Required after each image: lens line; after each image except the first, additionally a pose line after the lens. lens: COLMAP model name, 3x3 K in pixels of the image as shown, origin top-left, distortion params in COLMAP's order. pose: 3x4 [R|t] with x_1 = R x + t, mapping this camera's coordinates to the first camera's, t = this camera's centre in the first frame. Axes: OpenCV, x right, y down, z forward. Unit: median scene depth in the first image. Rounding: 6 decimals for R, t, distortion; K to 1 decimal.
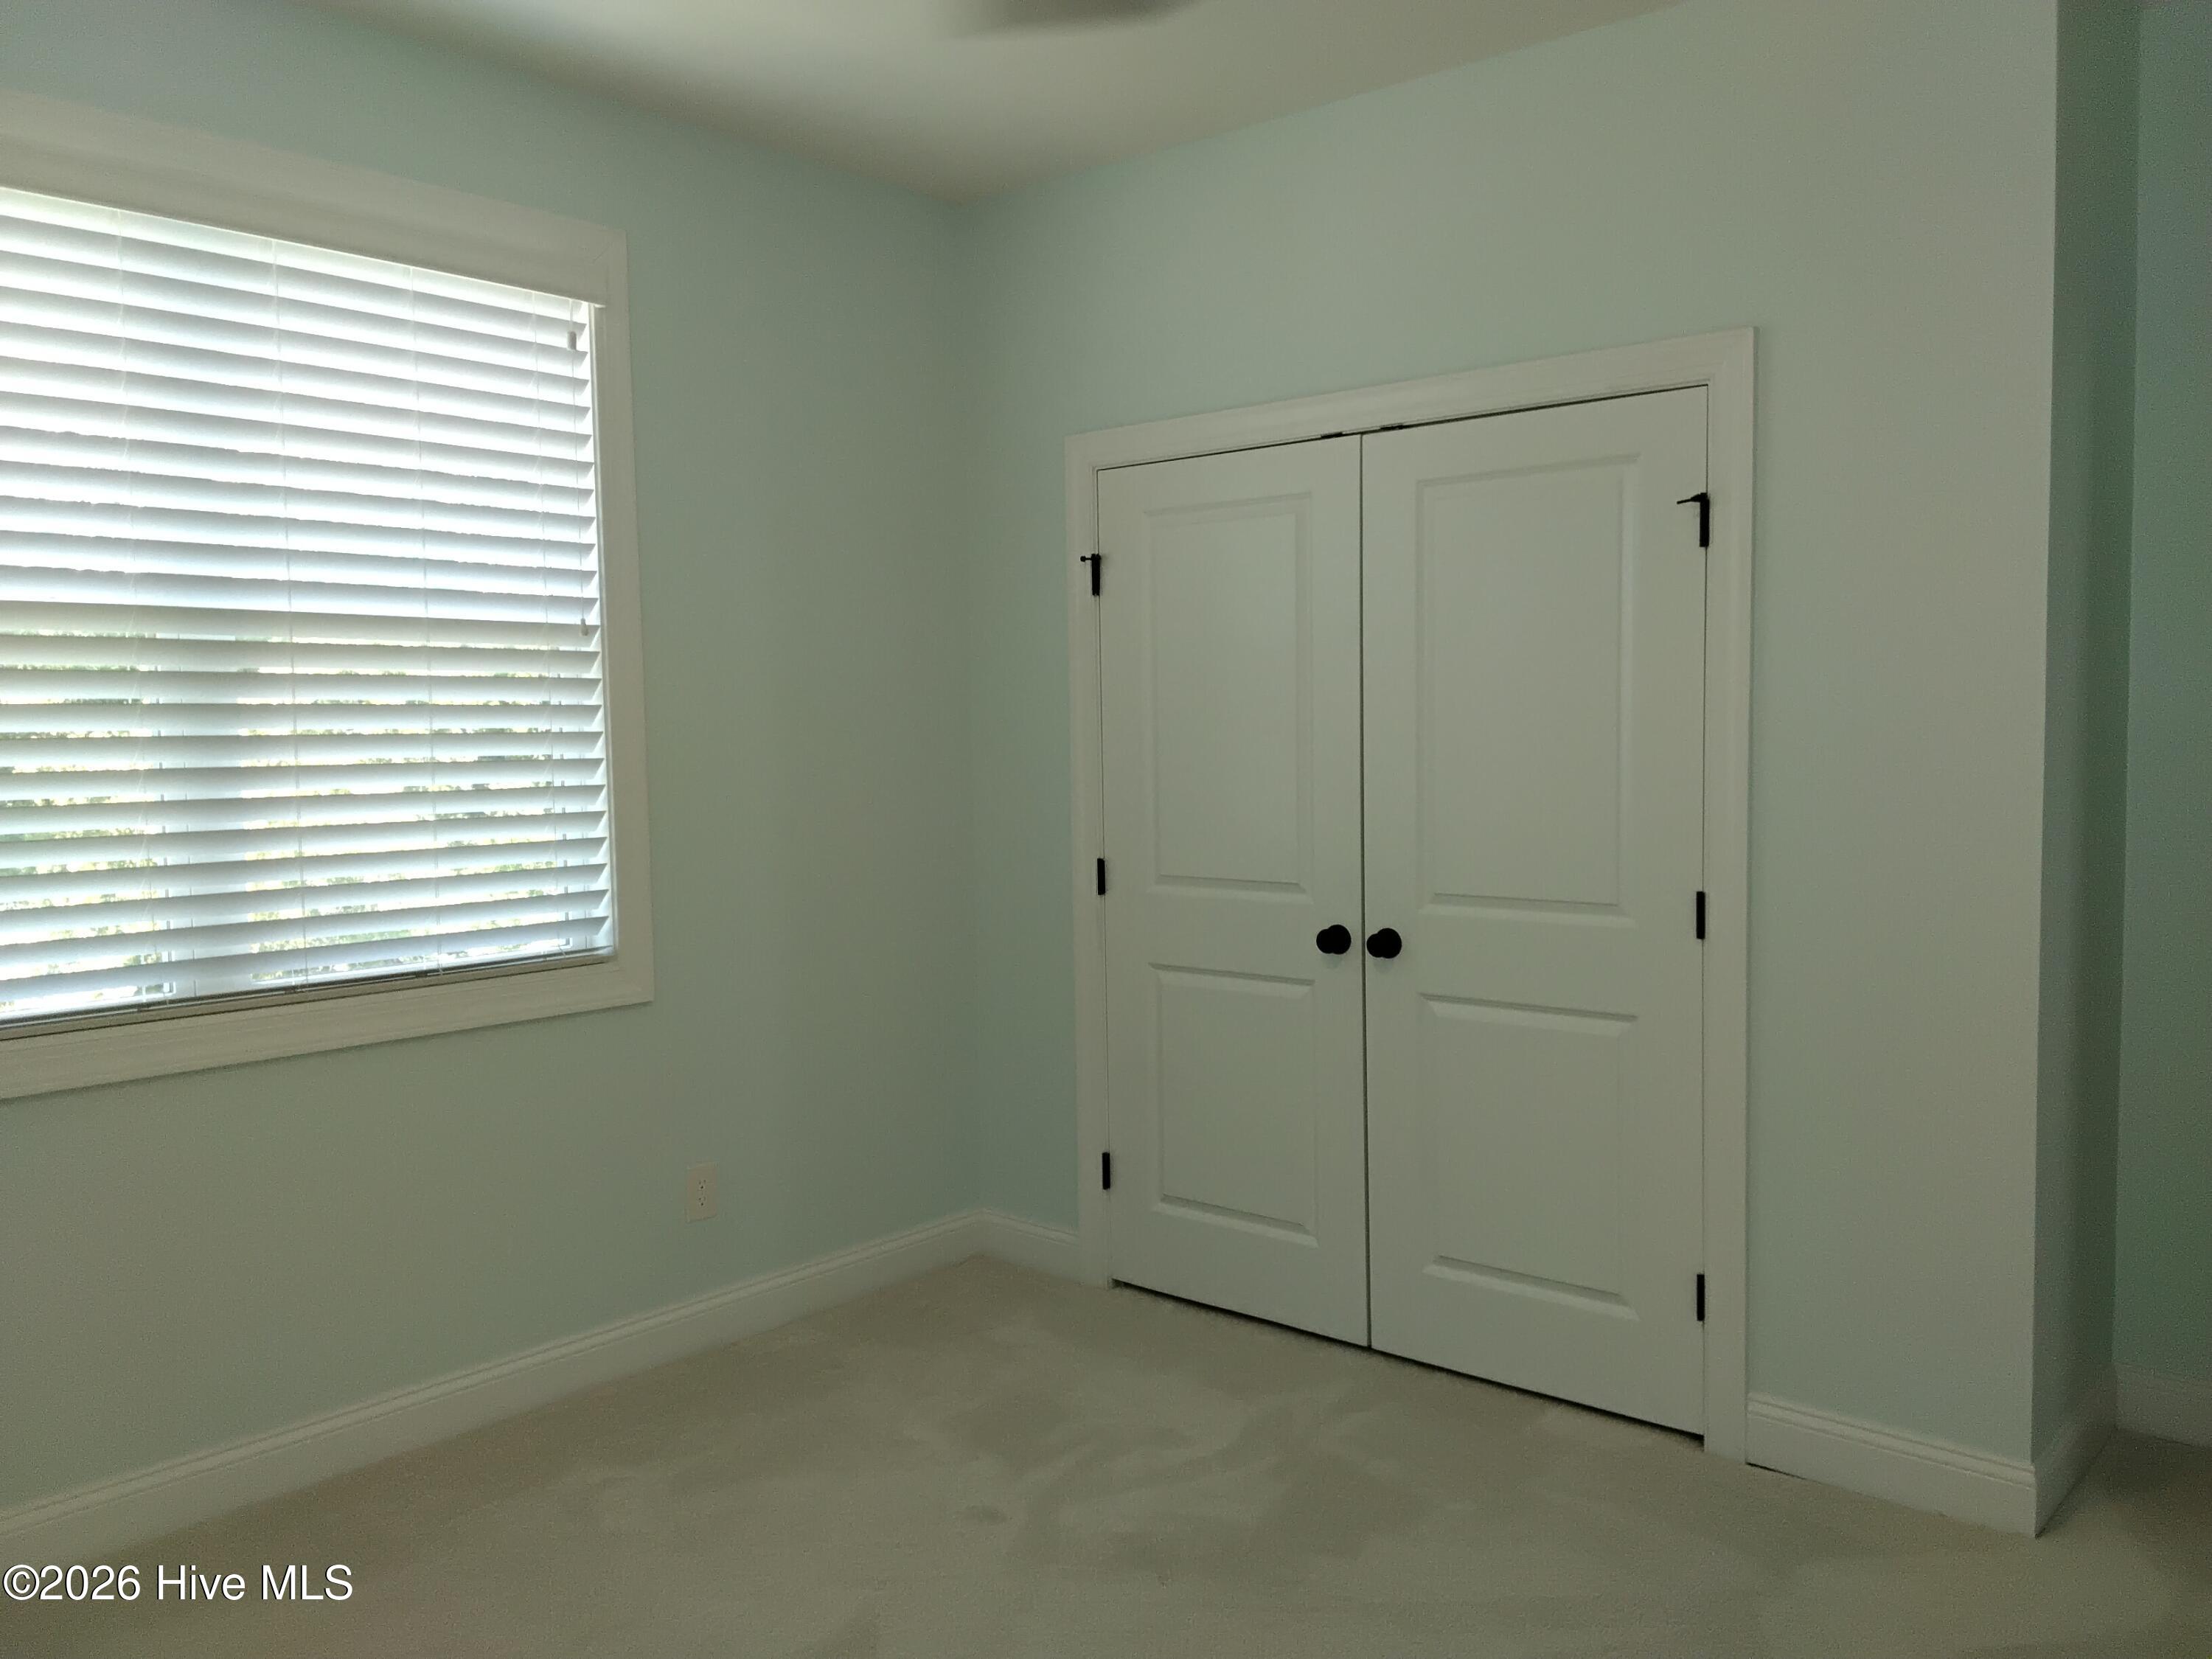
lens RADIAL K [[1763.8, 0, 1121.3], [0, 1763.8, 836.0], [0, 0, 1]] dist [0.115613, -0.192894]
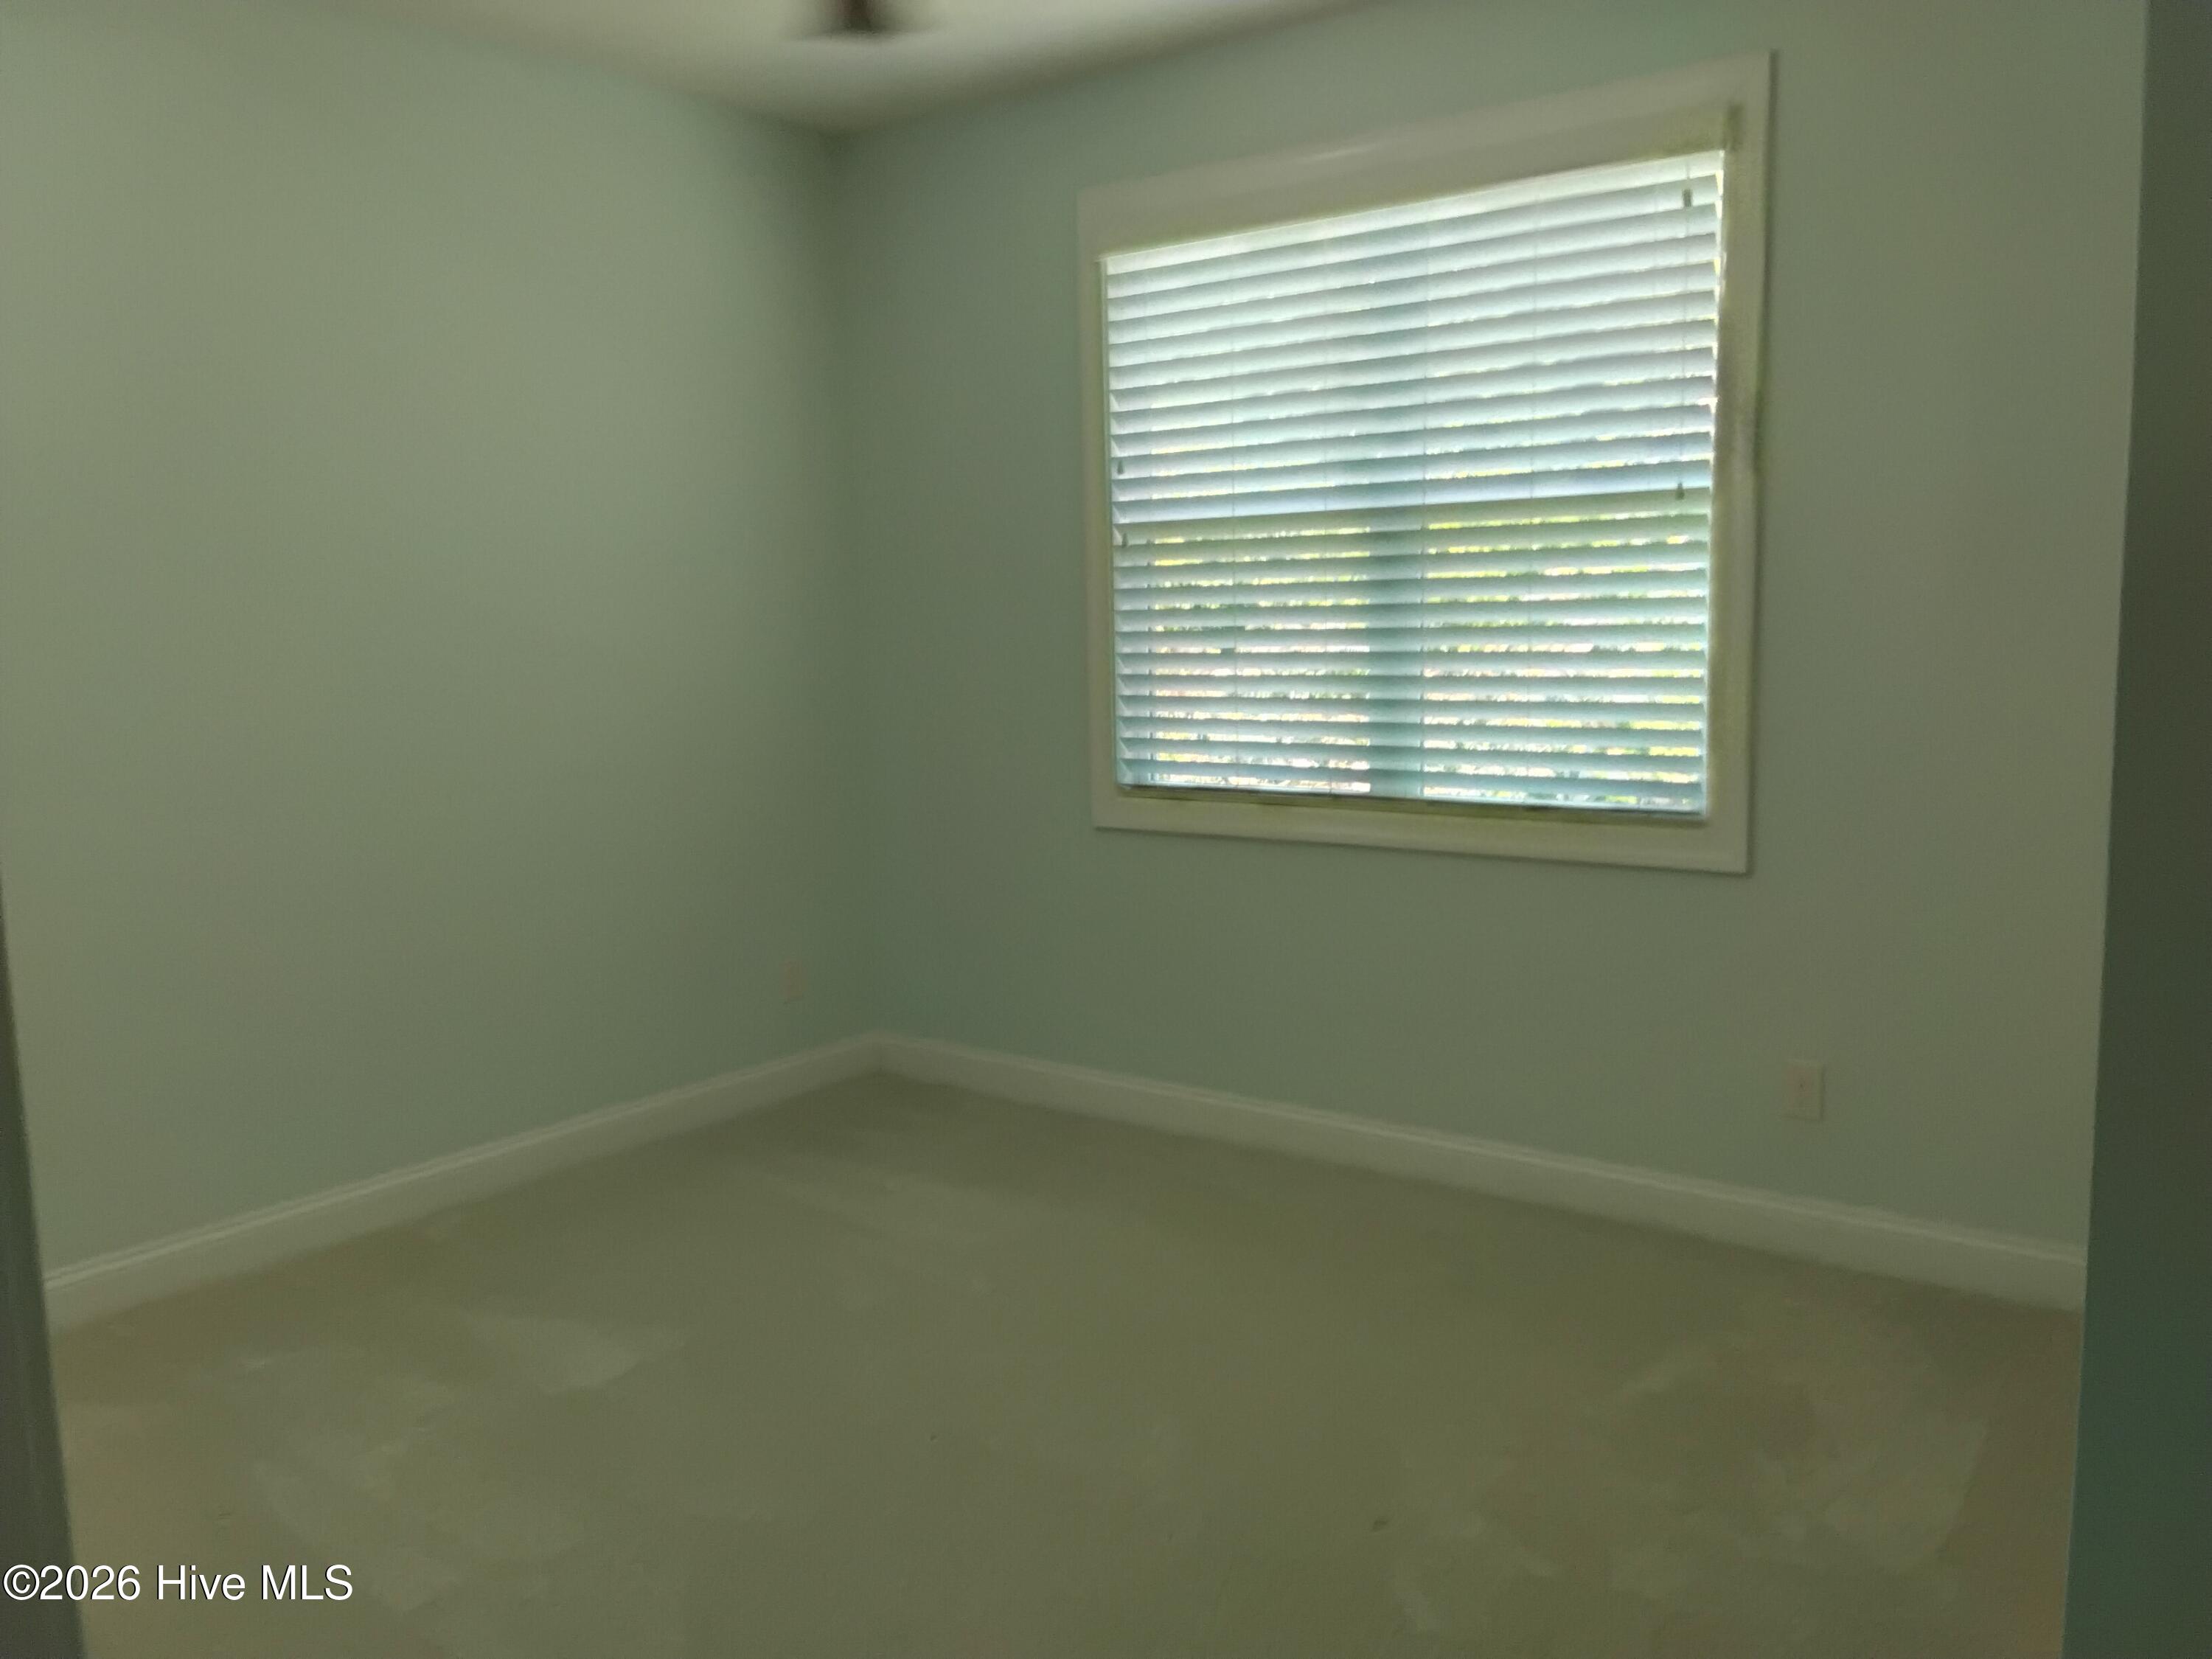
lens RADIAL K [[1763.8, 0, 1121.3], [0, 1763.8, 836.0], [0, 0, 1]] dist [0.115613, -0.192894]
pose [[0.064444, 0.134618, -0.988800, 0.779935], [-0.045472, 0.990226, 0.131849, -0.047330], [0.996885, 0.036465, 0.069936, 0.683070]]
